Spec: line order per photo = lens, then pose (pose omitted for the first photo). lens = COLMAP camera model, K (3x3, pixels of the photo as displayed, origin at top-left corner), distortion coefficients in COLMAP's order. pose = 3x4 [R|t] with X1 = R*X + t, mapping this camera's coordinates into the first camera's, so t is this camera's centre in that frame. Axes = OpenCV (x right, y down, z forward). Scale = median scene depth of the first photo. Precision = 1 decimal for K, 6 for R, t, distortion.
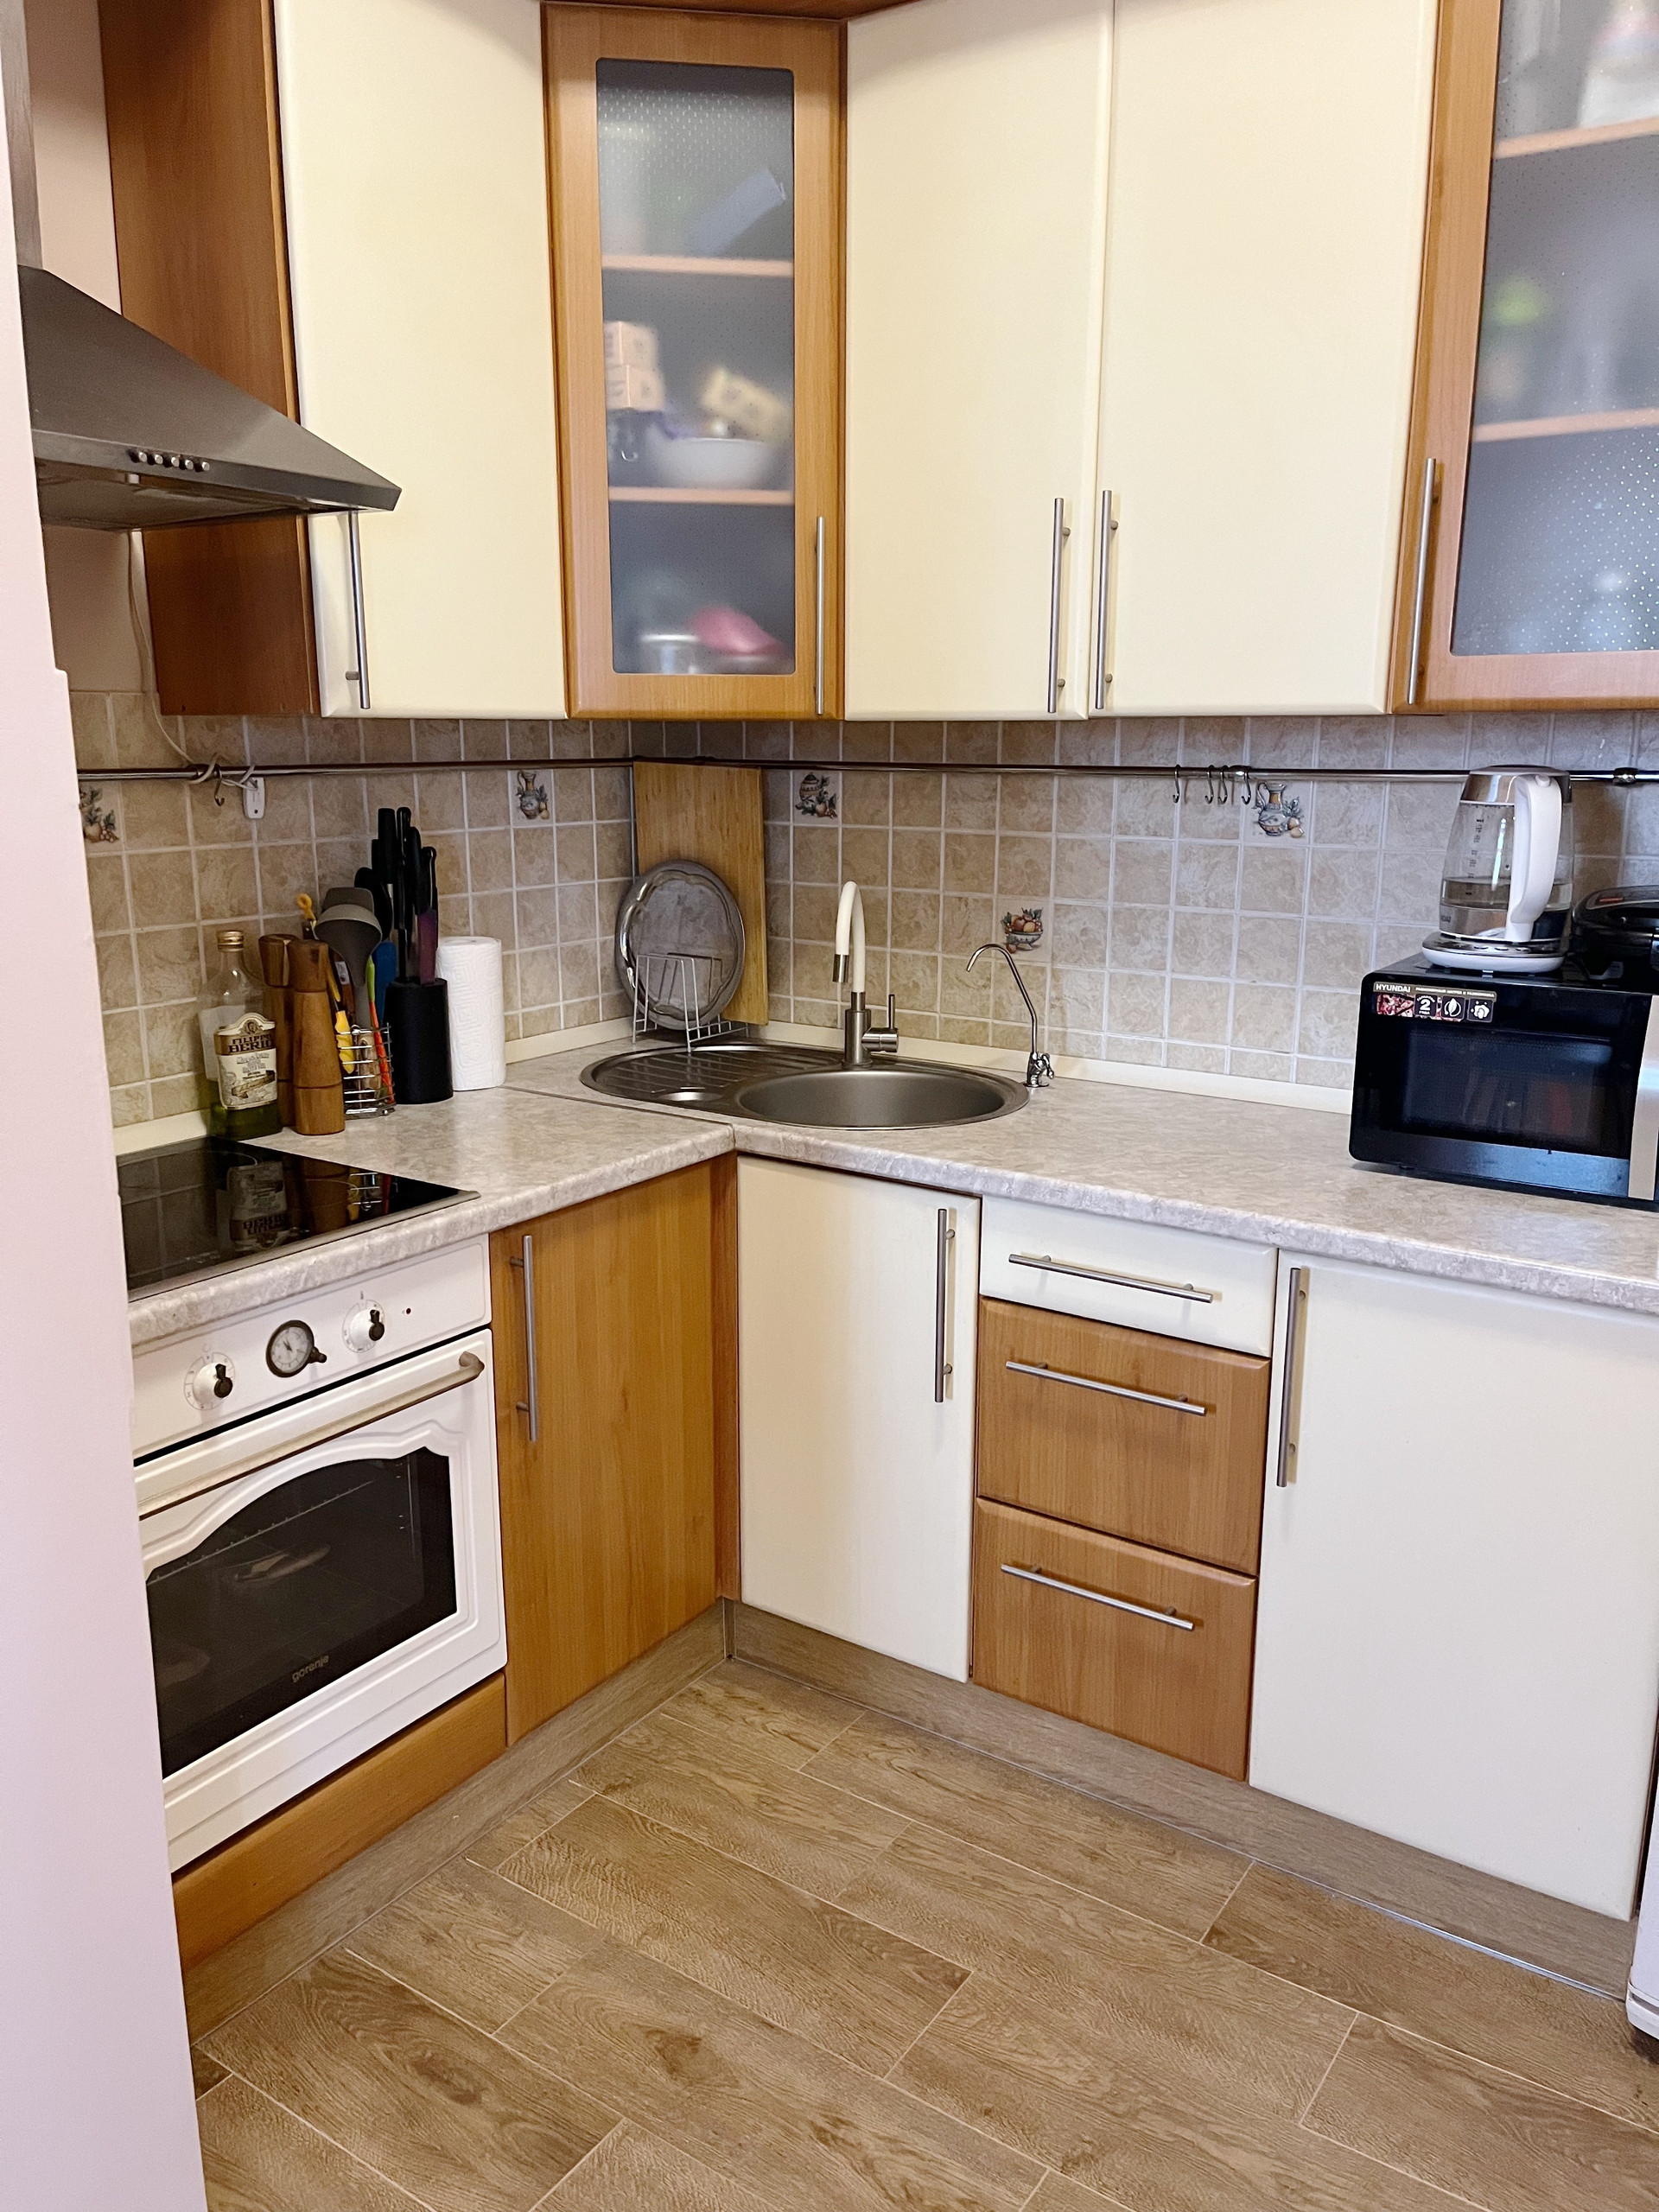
lens RADIAL K [[1652.5, 0, 826.7], [0, 1652.5, 1138.8], [0, 0, 1]] dist [0.088782, -0.121287]
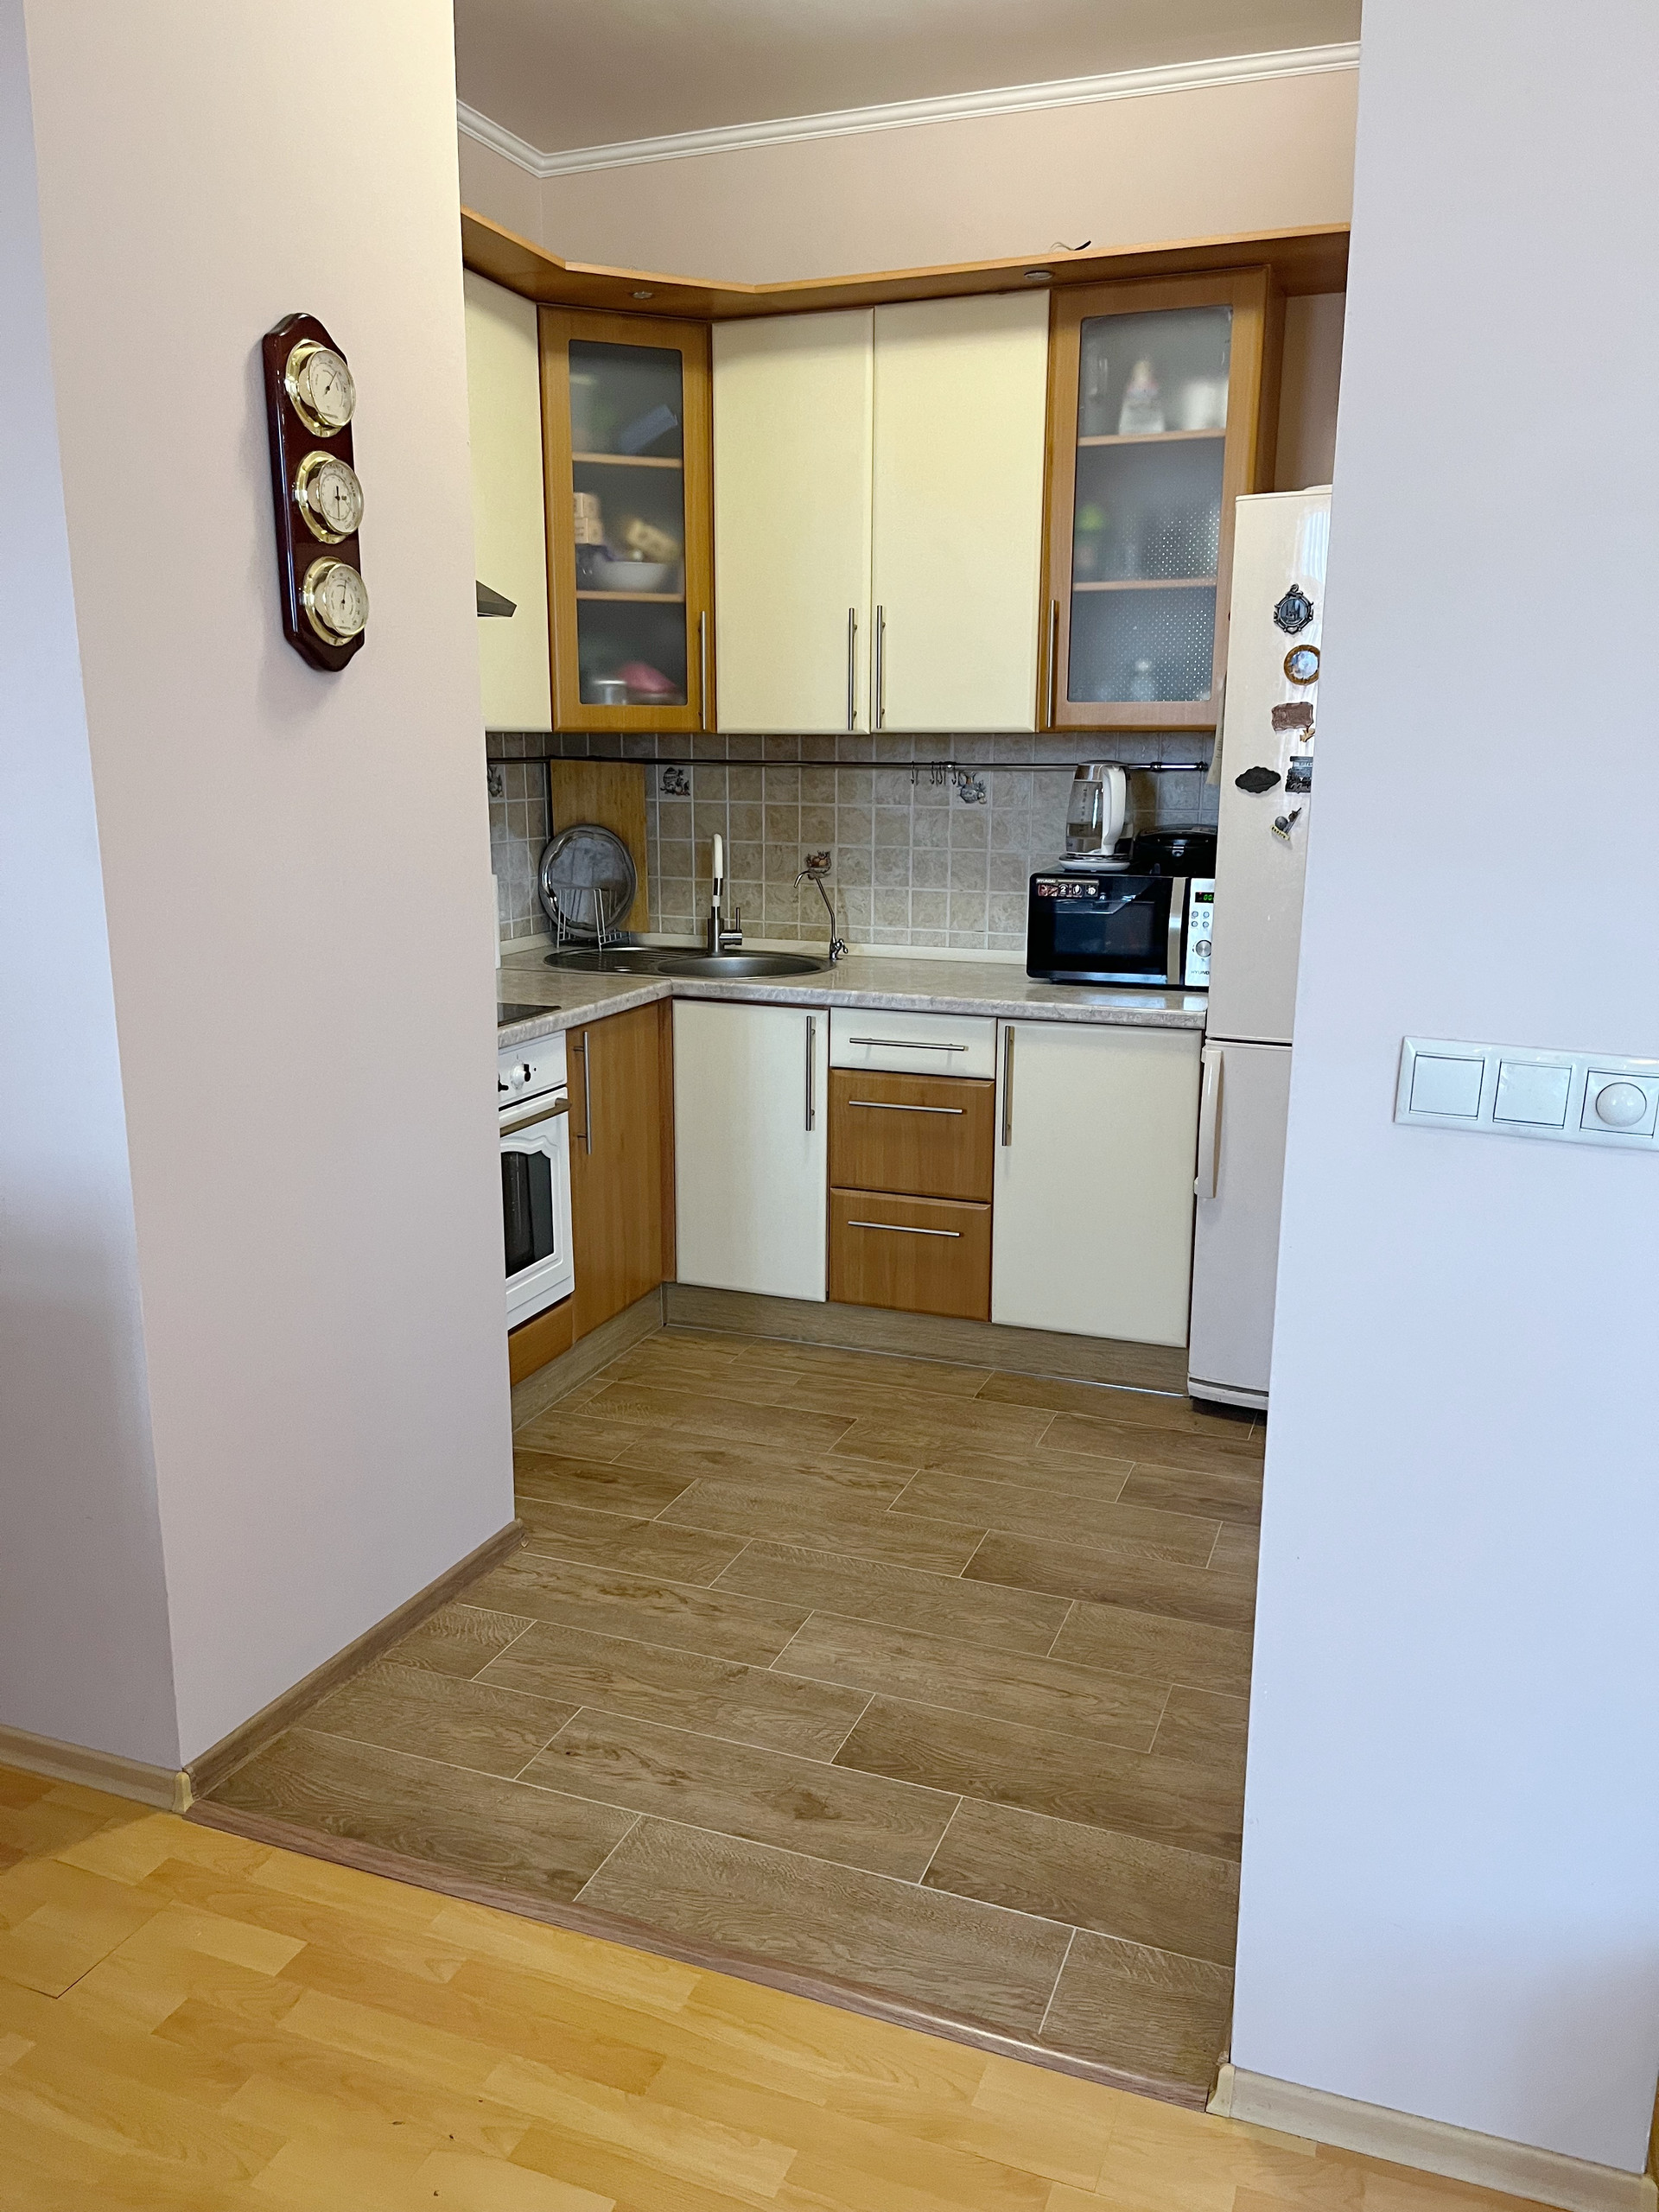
lens RADIAL K [[1654.6, 0, 817.4], [0, 1654.6, 1144.3], [0, 0, 1]] dist [0.167315, -0.435741]
pose [[0.972981, -0.053005, 0.224717, -0.311019], [0.053218, 0.998570, 0.005113, 0.163818], [-0.224666, 0.006984, 0.974411, -0.682552]]
